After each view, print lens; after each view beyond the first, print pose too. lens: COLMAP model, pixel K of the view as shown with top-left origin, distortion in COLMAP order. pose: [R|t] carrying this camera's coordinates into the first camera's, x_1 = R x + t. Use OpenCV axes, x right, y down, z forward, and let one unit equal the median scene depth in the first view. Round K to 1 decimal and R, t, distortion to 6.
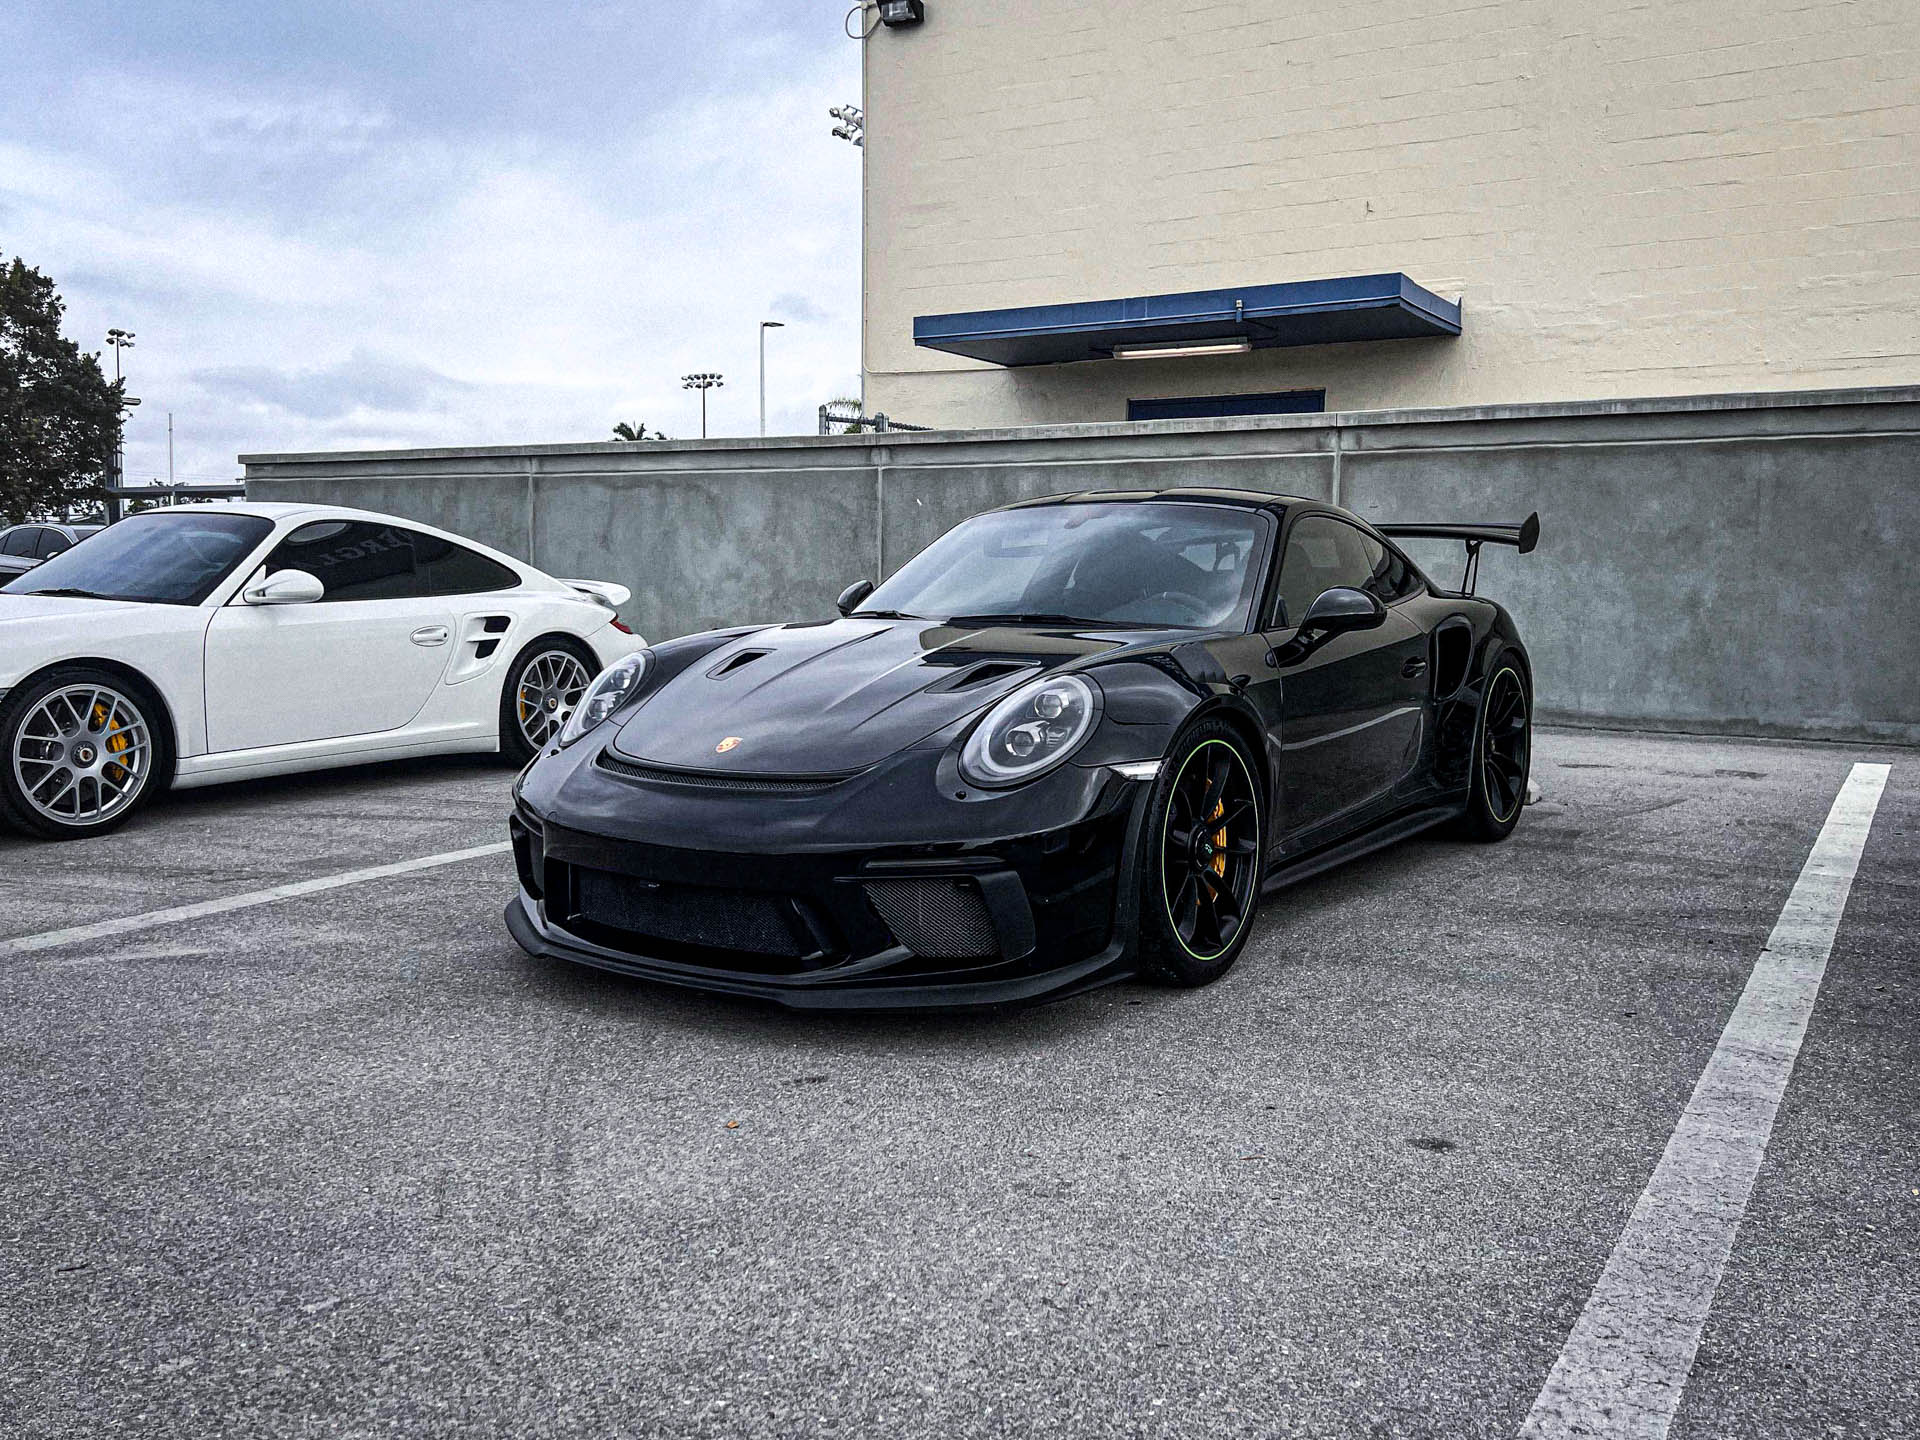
lens RADIAL K [[1563.8, 0, 957.5], [0, 1563.8, 771.0], [0, 0, 1]] dist [0.088253, -0.131588]
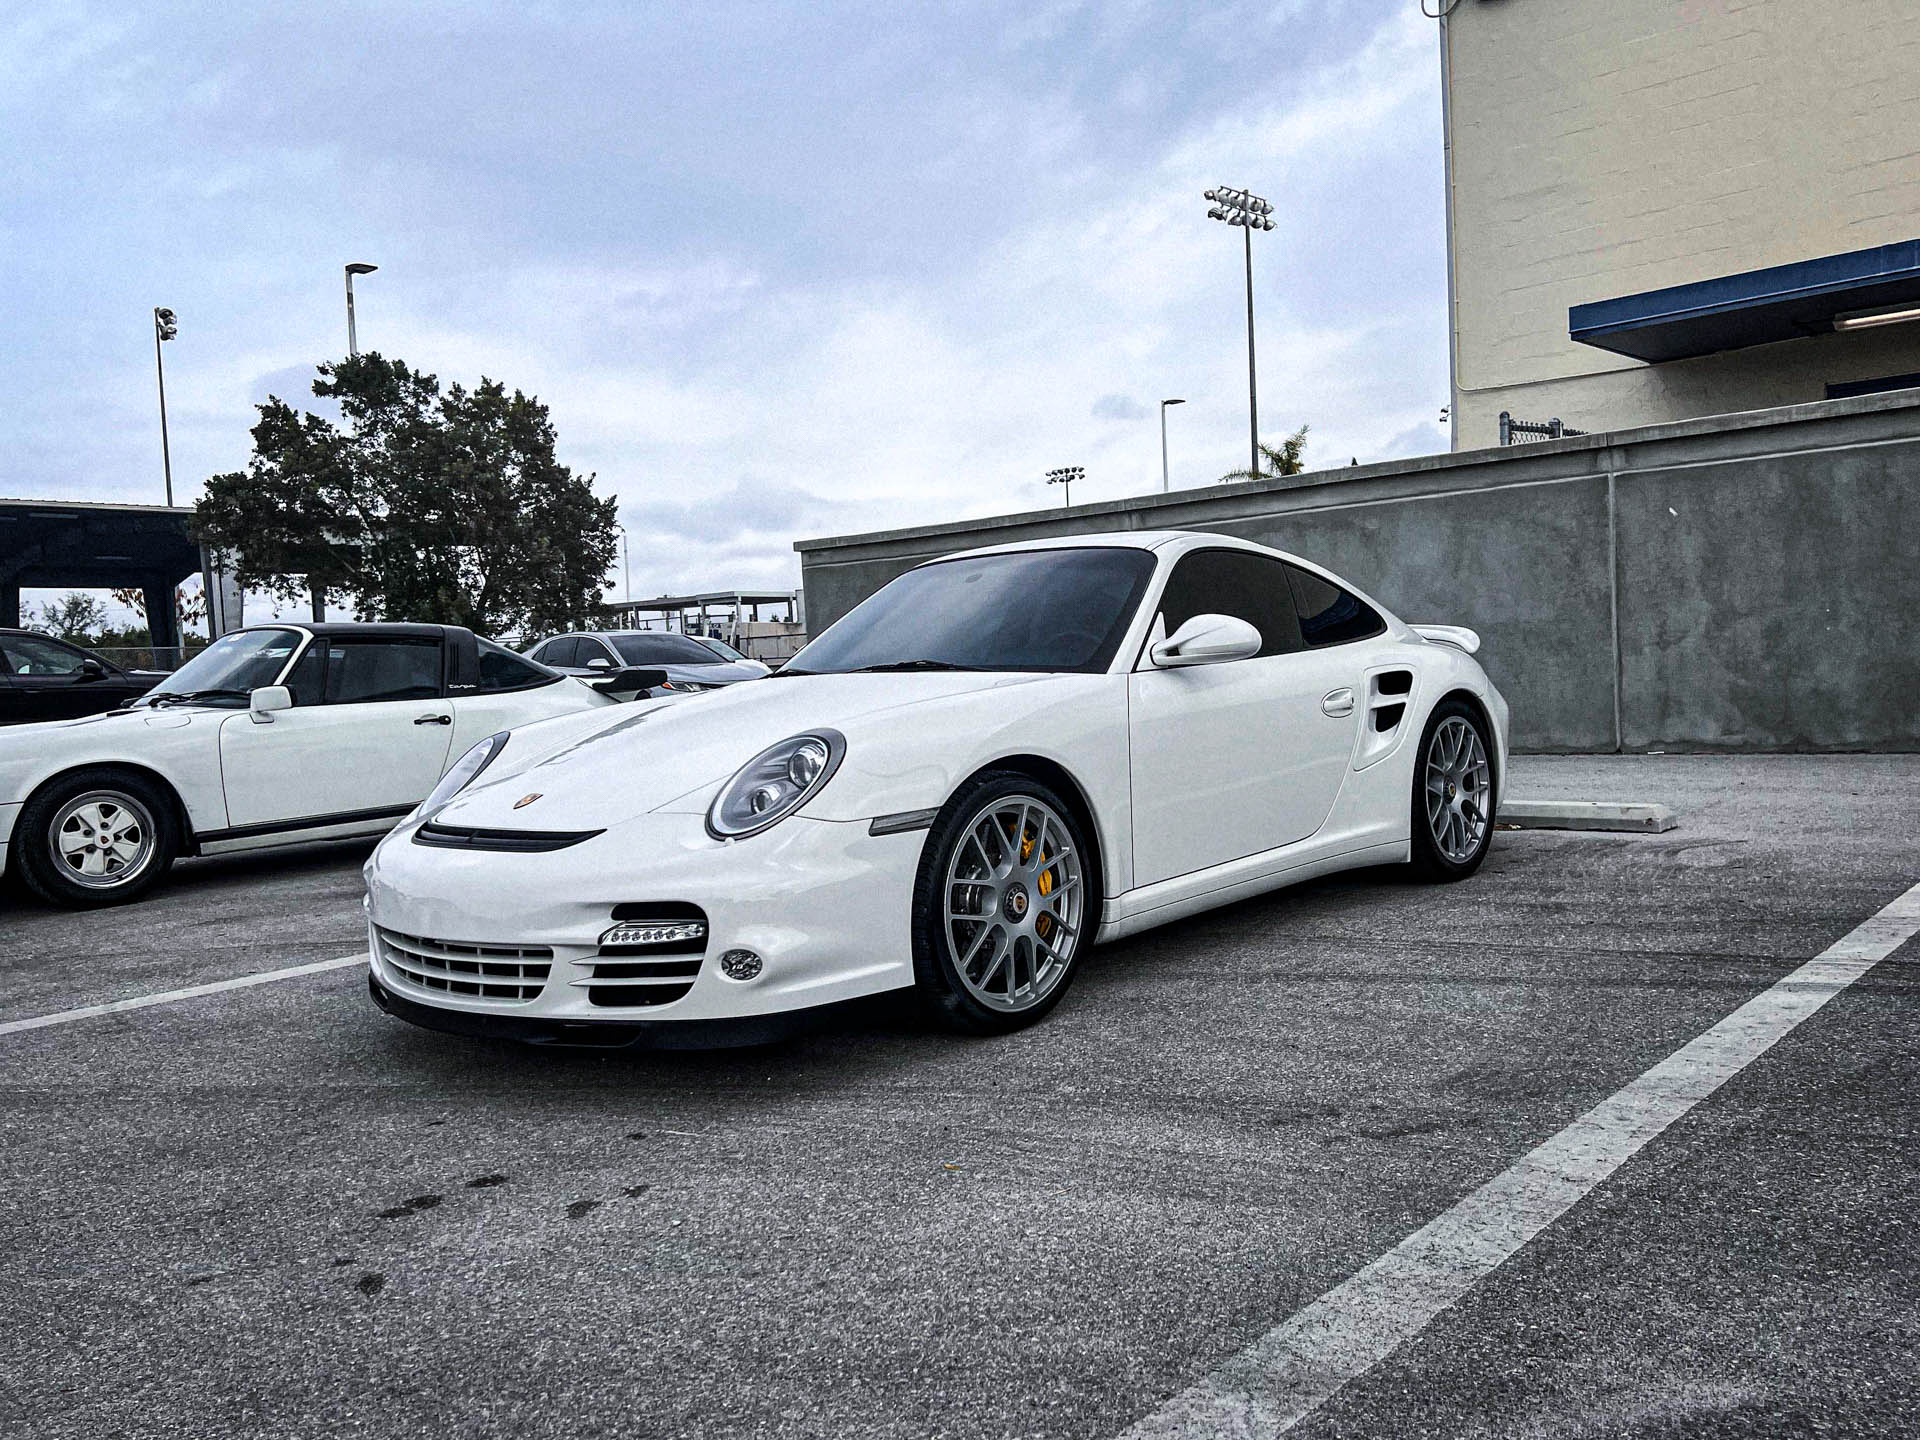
lens RADIAL K [[1509.4, 0, 1002.2], [0, 1509.4, 759.2], [0, 0, 1]] dist [0.106083, -0.142673]
pose [[0.978967, -0.049378, -0.197955, -0.203128], [0.038637, 0.997583, -0.057759, -0.015893], [0.200328, 0.048896, 0.978508, 0.181609]]
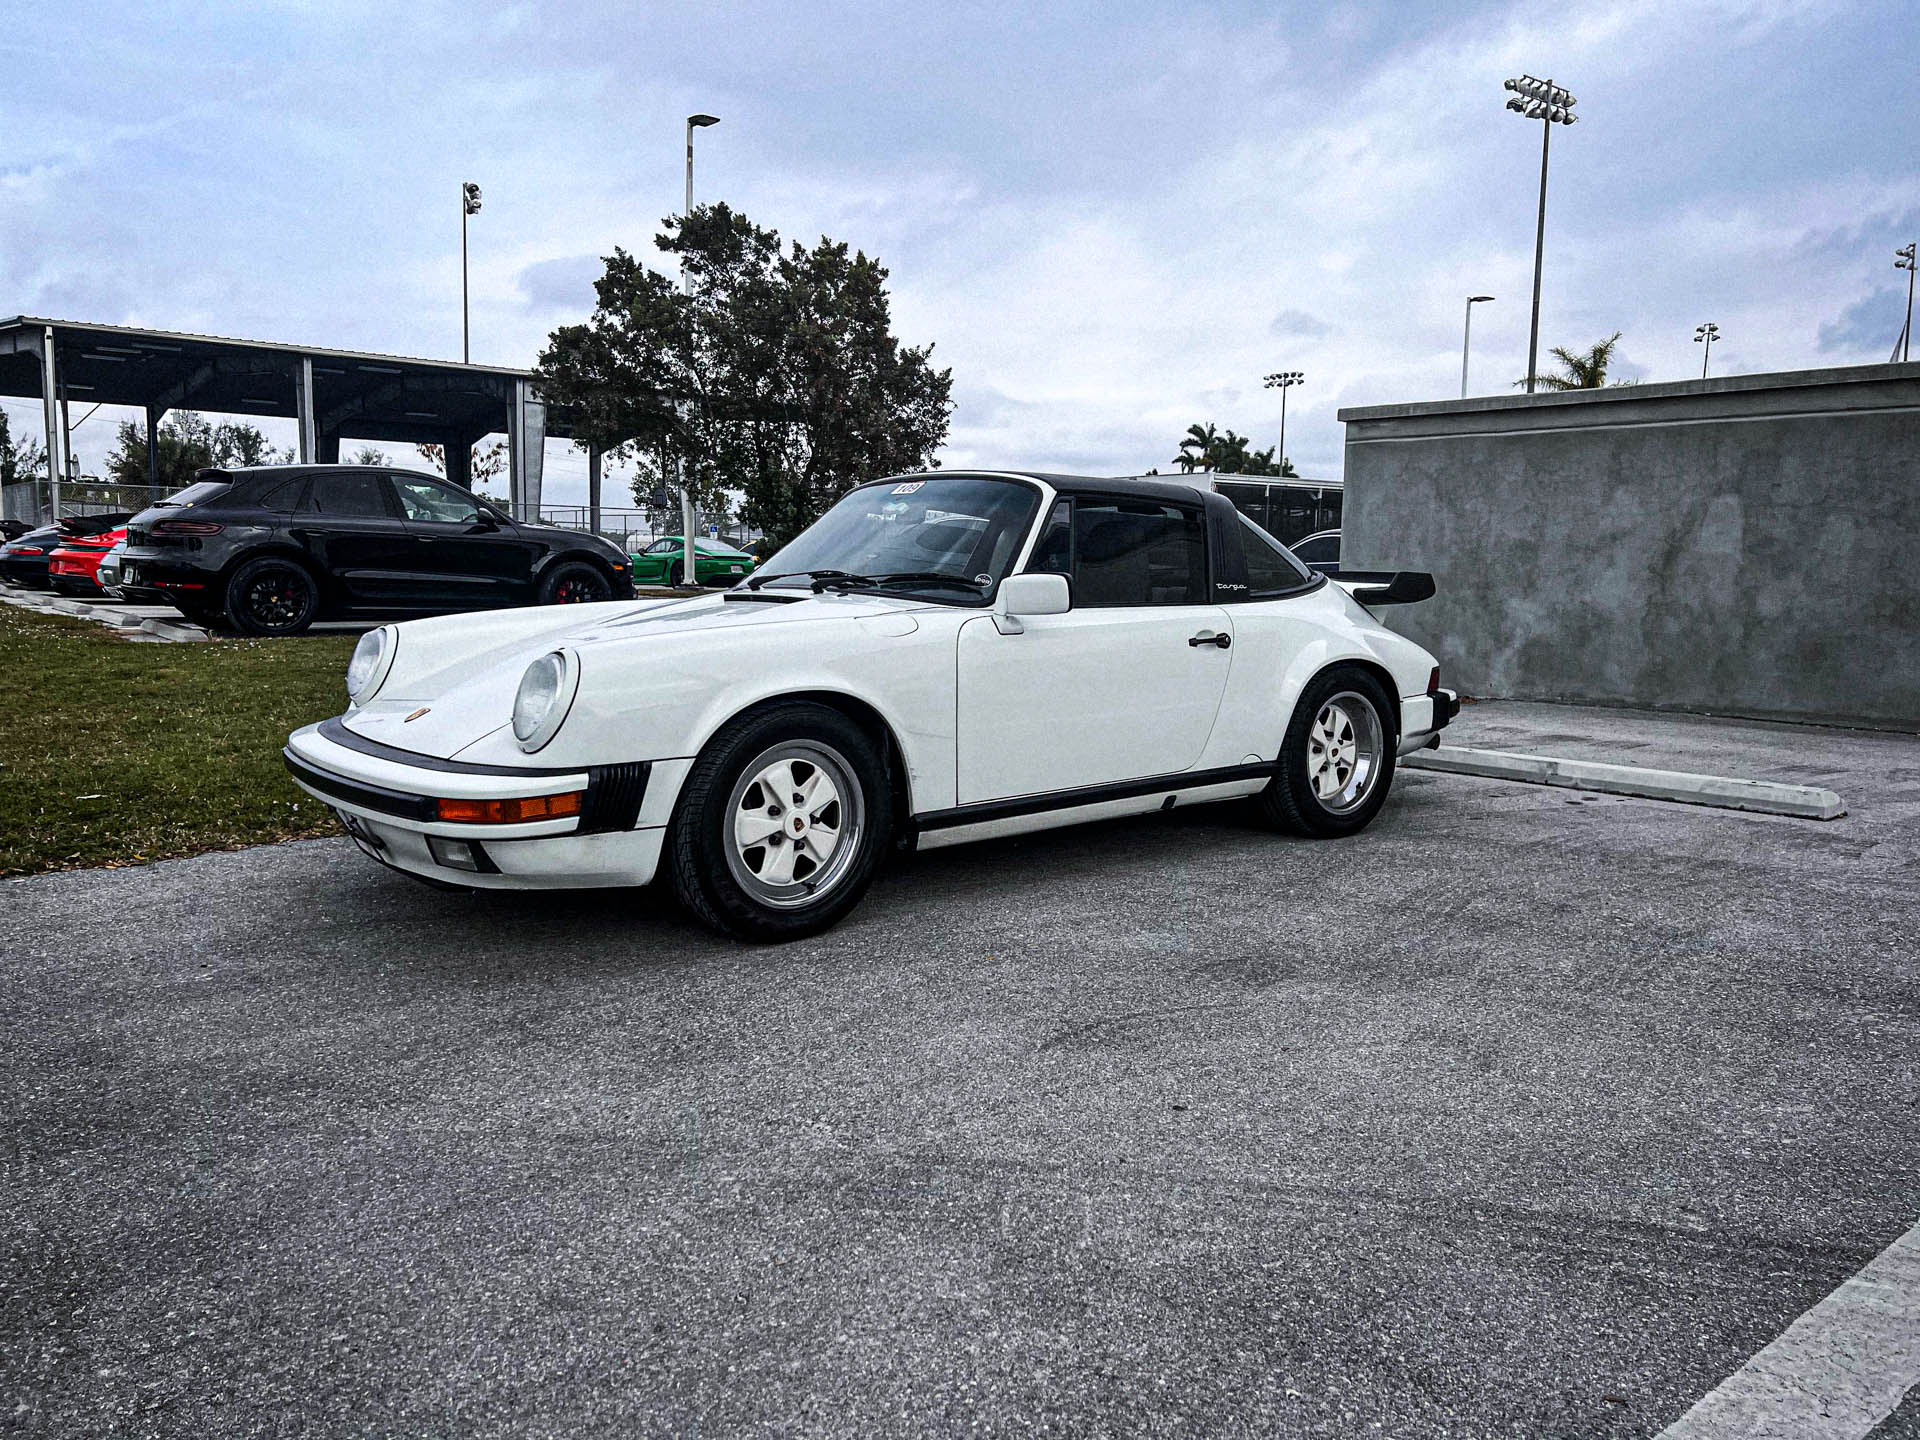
lens RADIAL K [[1432.1, 0, 960.0], [0, 1432.1, 720.0], [0, 0, 1]] dist [0.080388, -0.074712]
pose [[0.940102, 0.039534, -0.338593, -0.496962], [-0.044788, 0.998967, -0.007715, -0.052044], [0.337938, 0.022418, 0.940901, 0.389475]]
